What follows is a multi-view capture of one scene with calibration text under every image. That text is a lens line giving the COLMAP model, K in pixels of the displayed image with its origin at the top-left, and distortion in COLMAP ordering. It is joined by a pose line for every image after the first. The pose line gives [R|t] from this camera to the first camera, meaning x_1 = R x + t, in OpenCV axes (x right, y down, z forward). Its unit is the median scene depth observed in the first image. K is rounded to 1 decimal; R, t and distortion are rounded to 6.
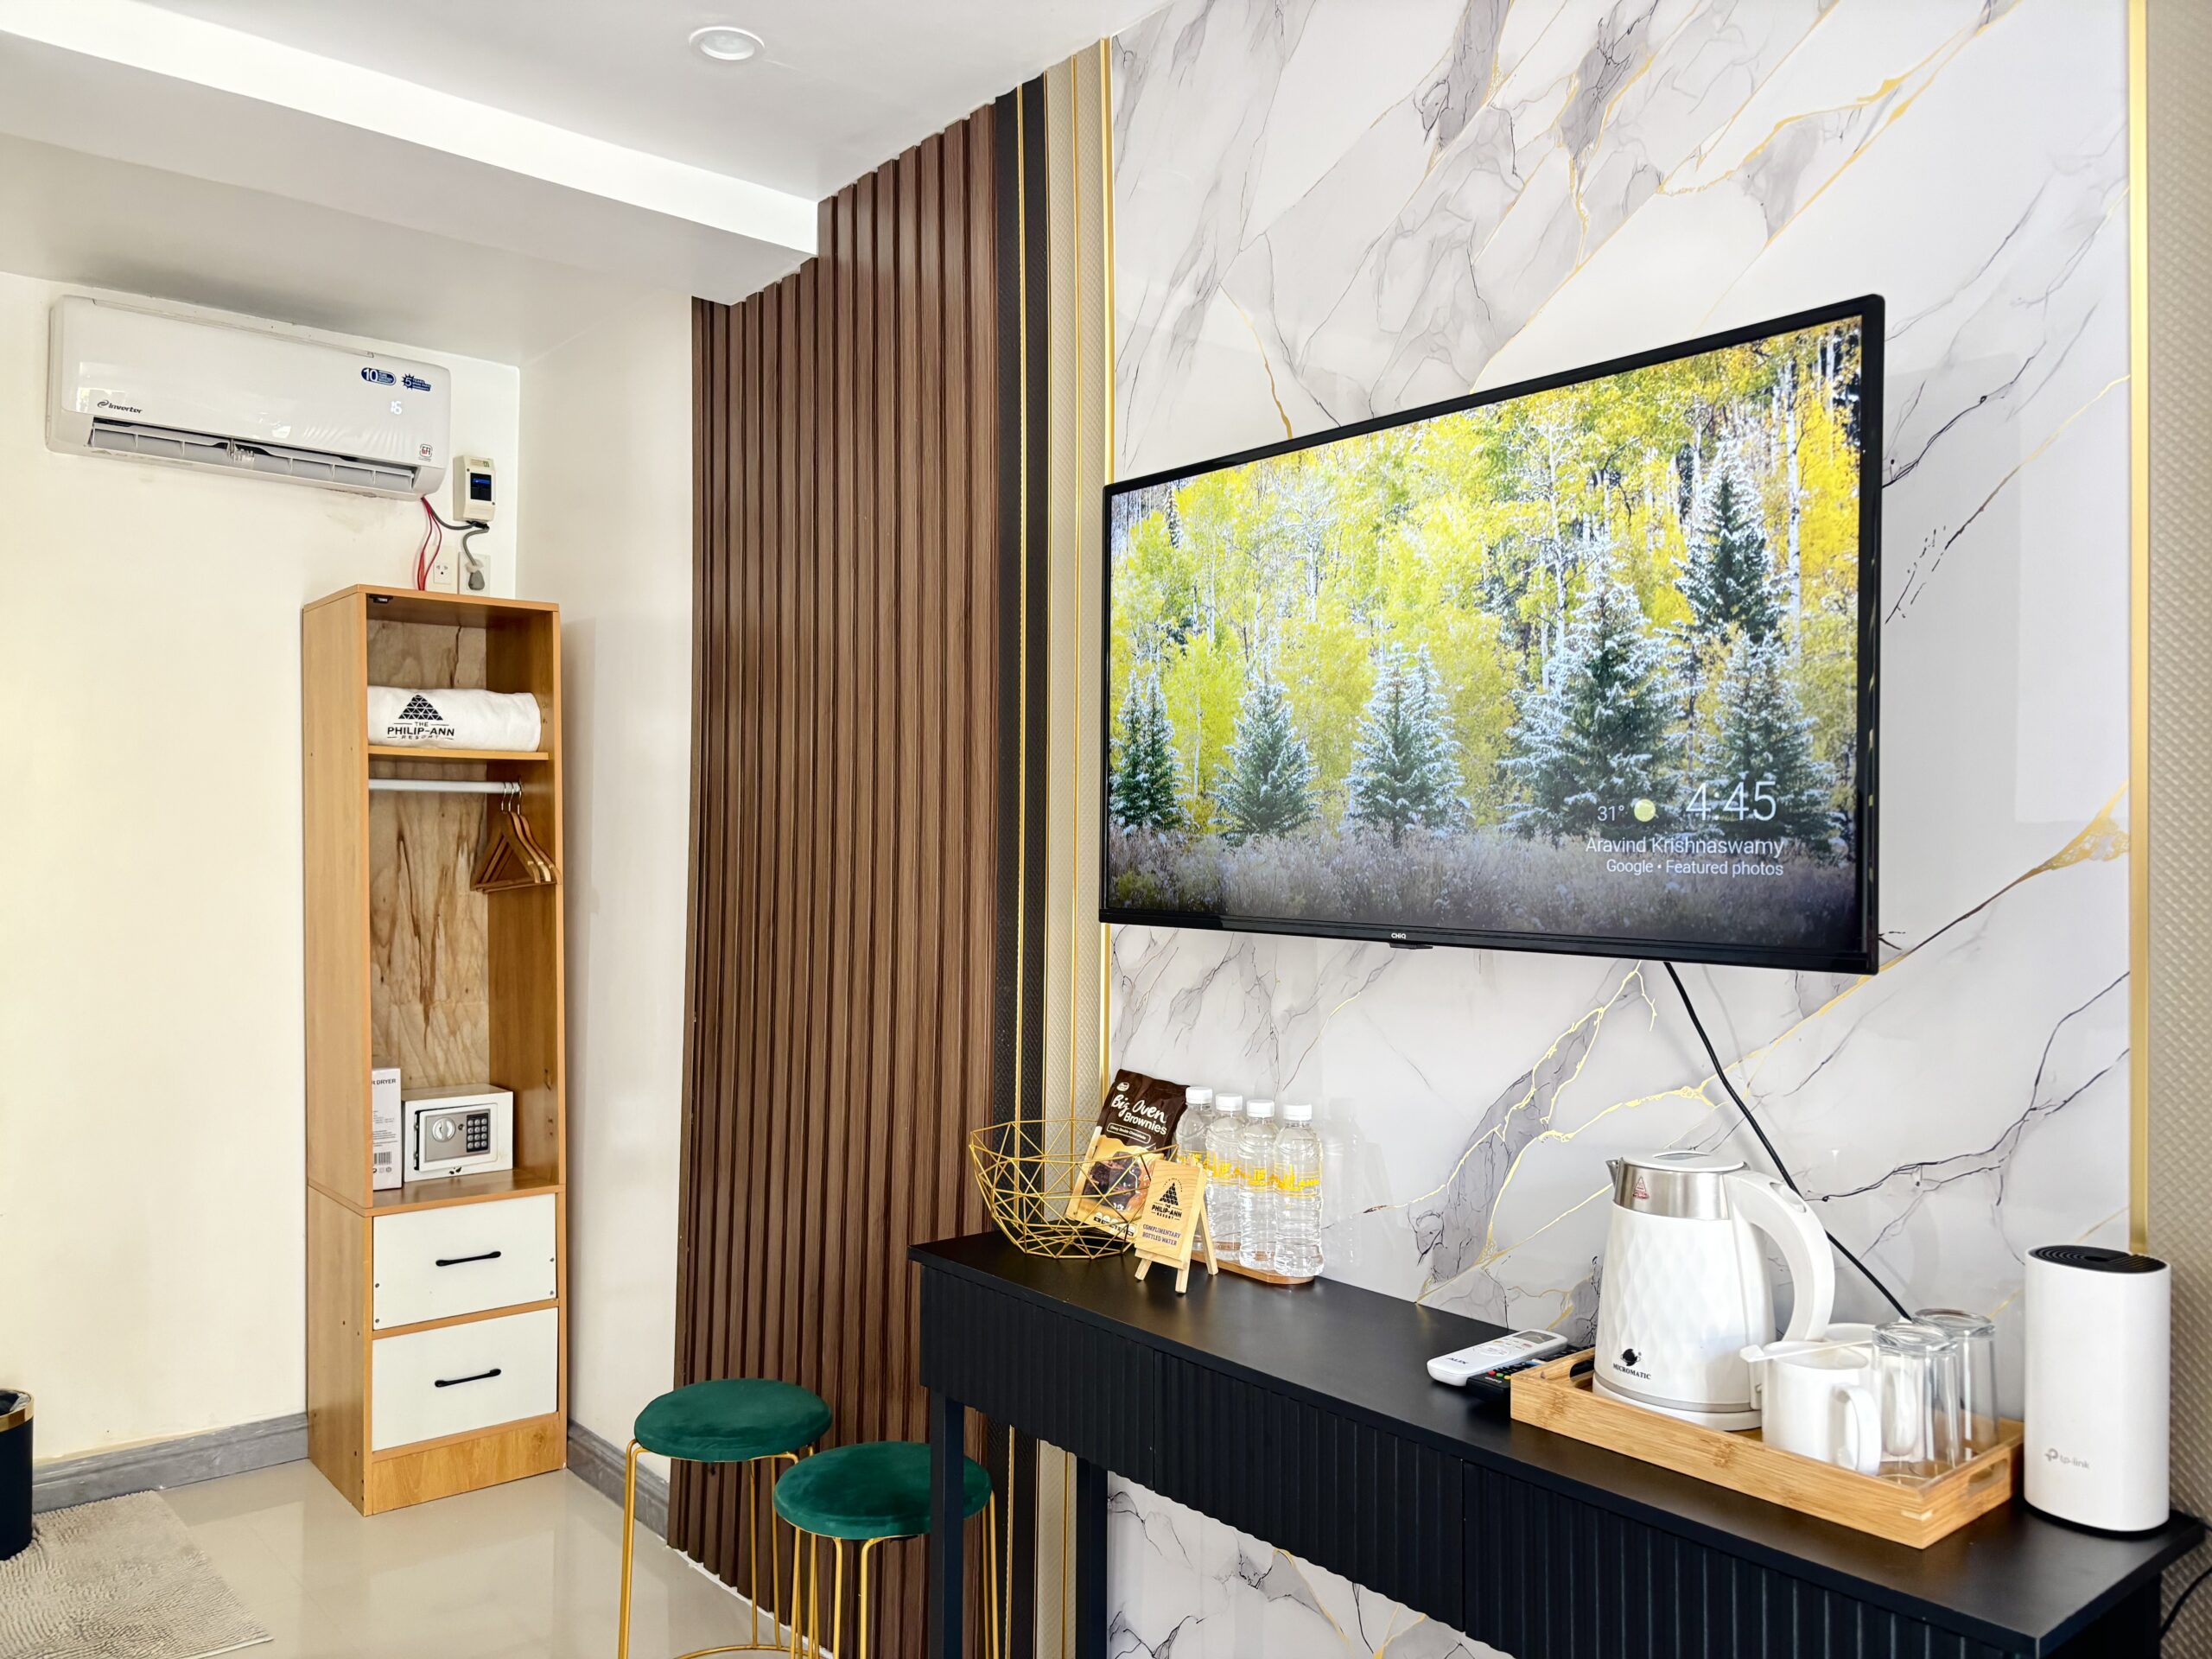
lens RADIAL K [[1659.0, 0, 1106.0], [0, 1659.0, 829.5], [0, 0, 1]] dist [0.018645, -0.001799]
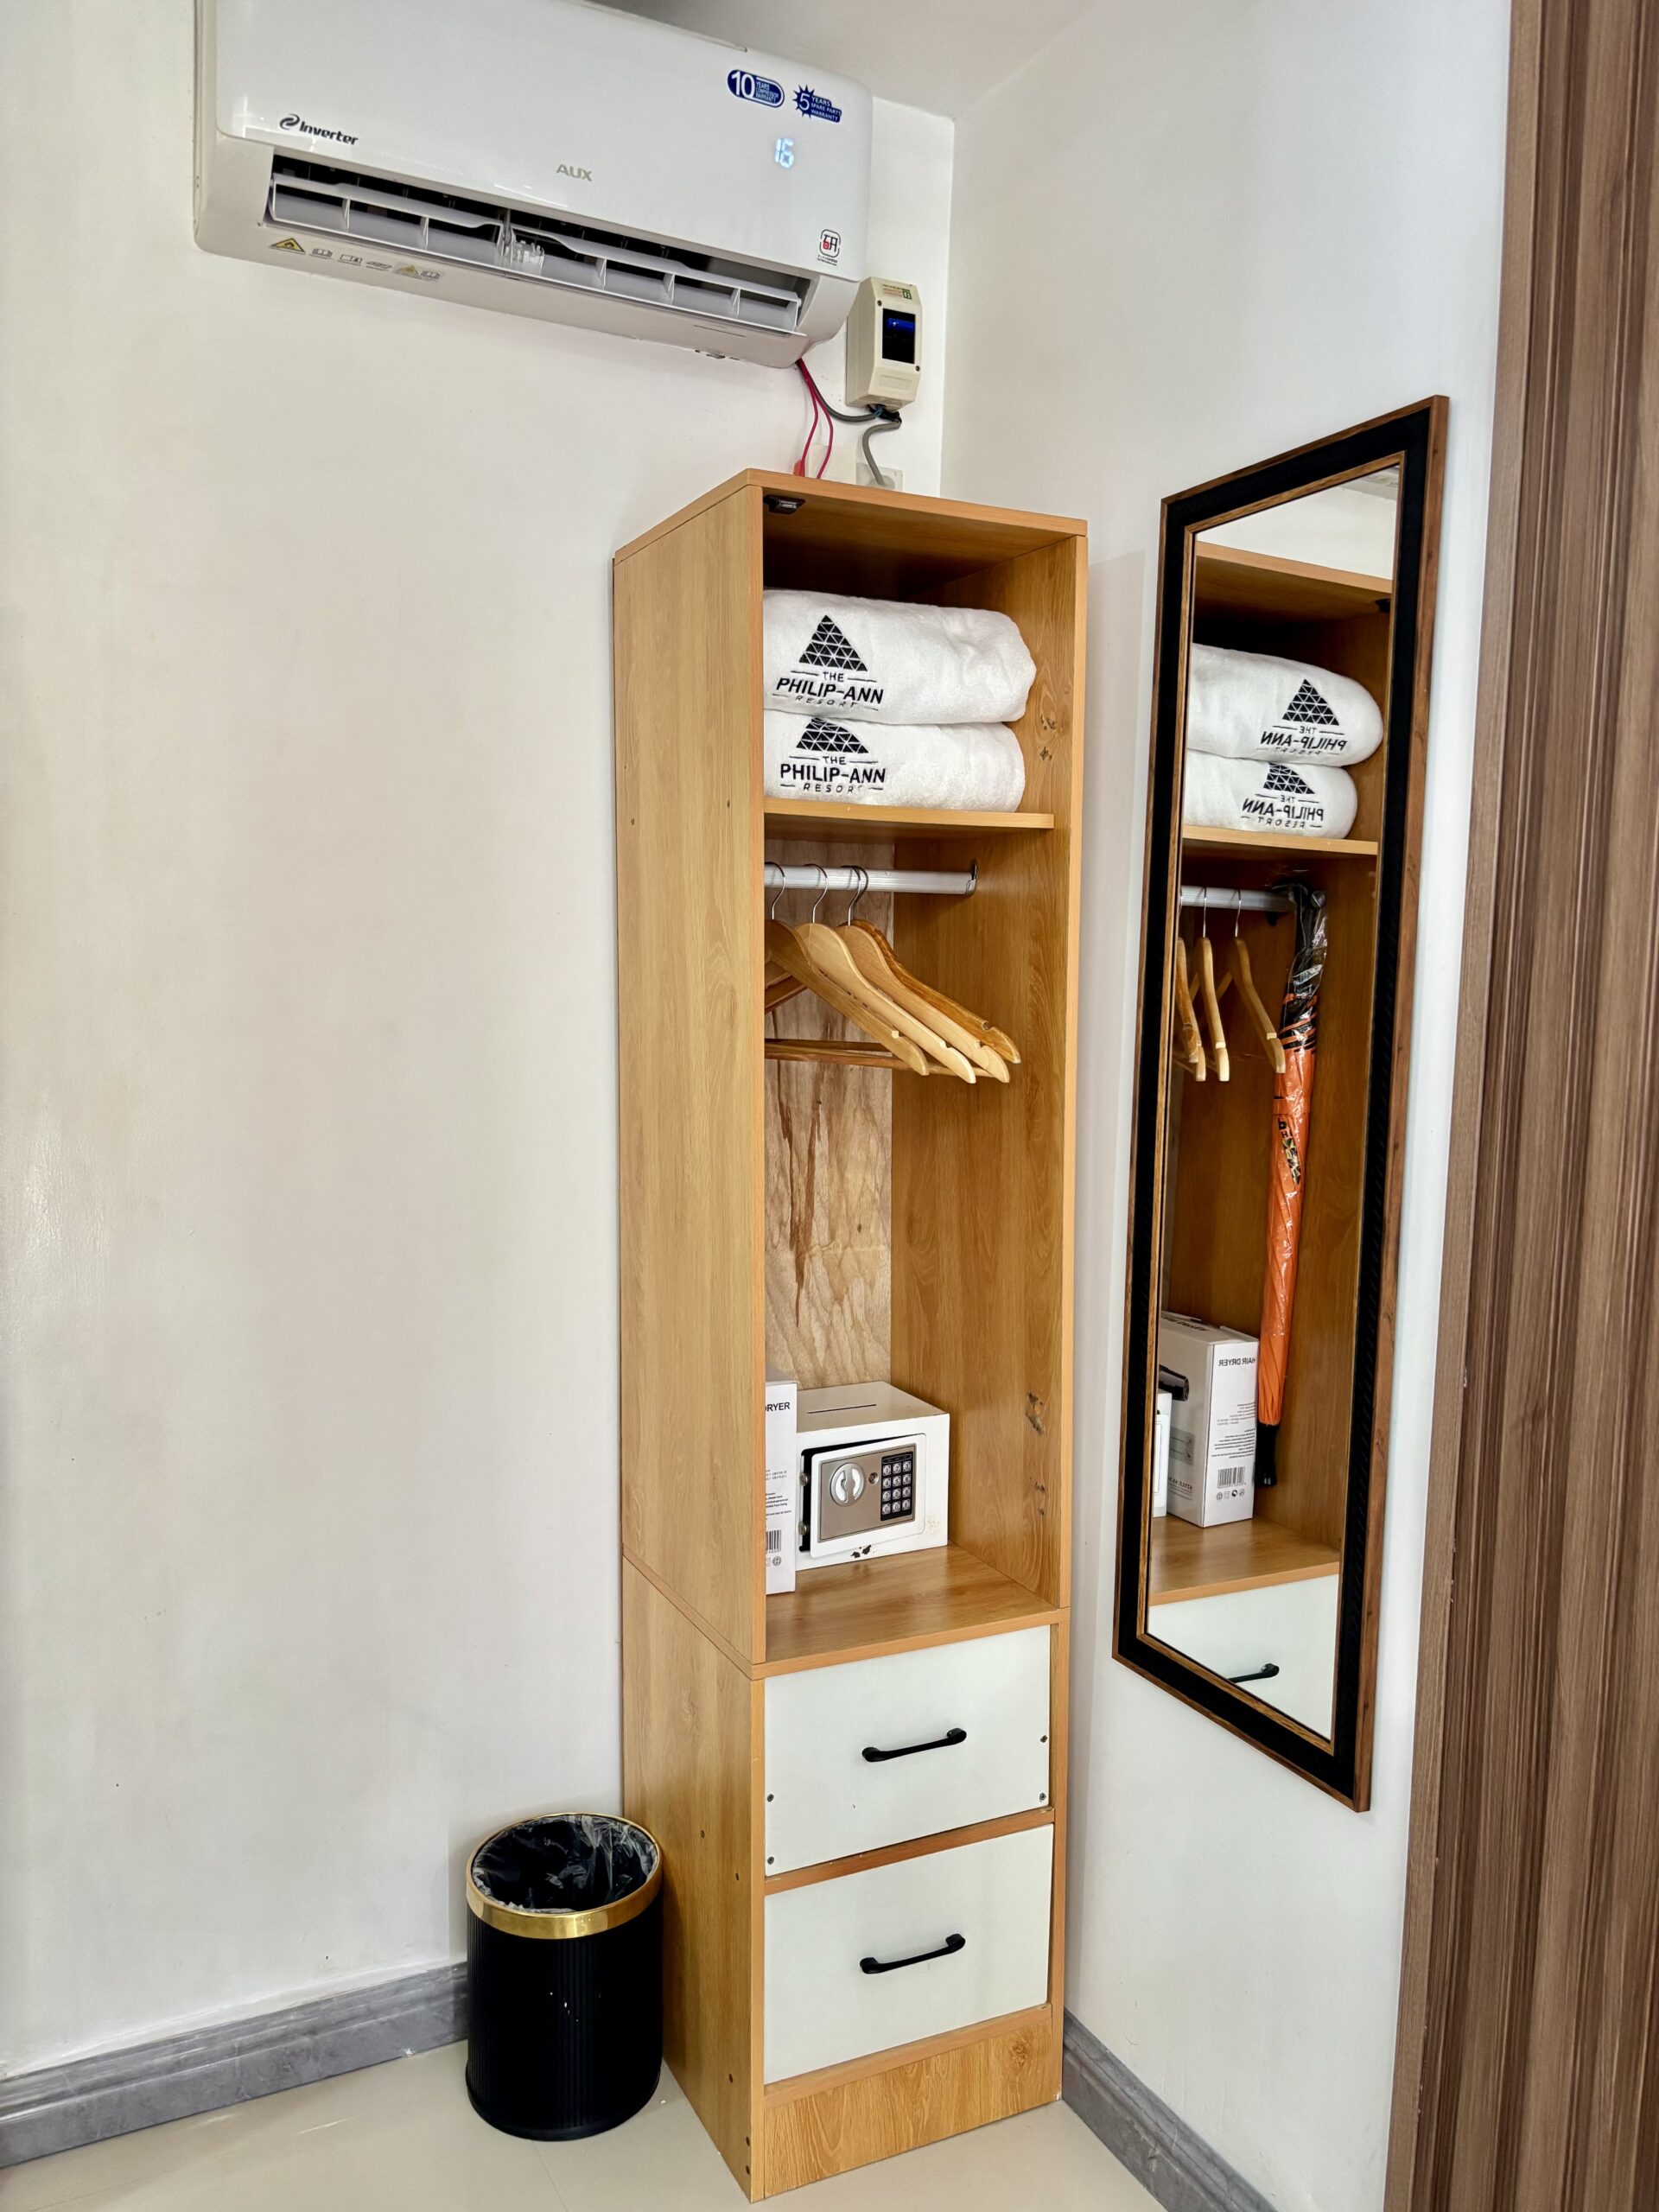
lens RADIAL K [[1687.4, 0, 829.5], [0, 1687.4, 1106.0], [0, 0, 1]] dist [0.048643, -0.051232]
pose [[0.970949, 0.036640, -0.236463, -0.267066], [-0.012197, 0.994501, 0.104018, -0.009455], [0.238974, -0.098112, 0.966057, 0.442225]]
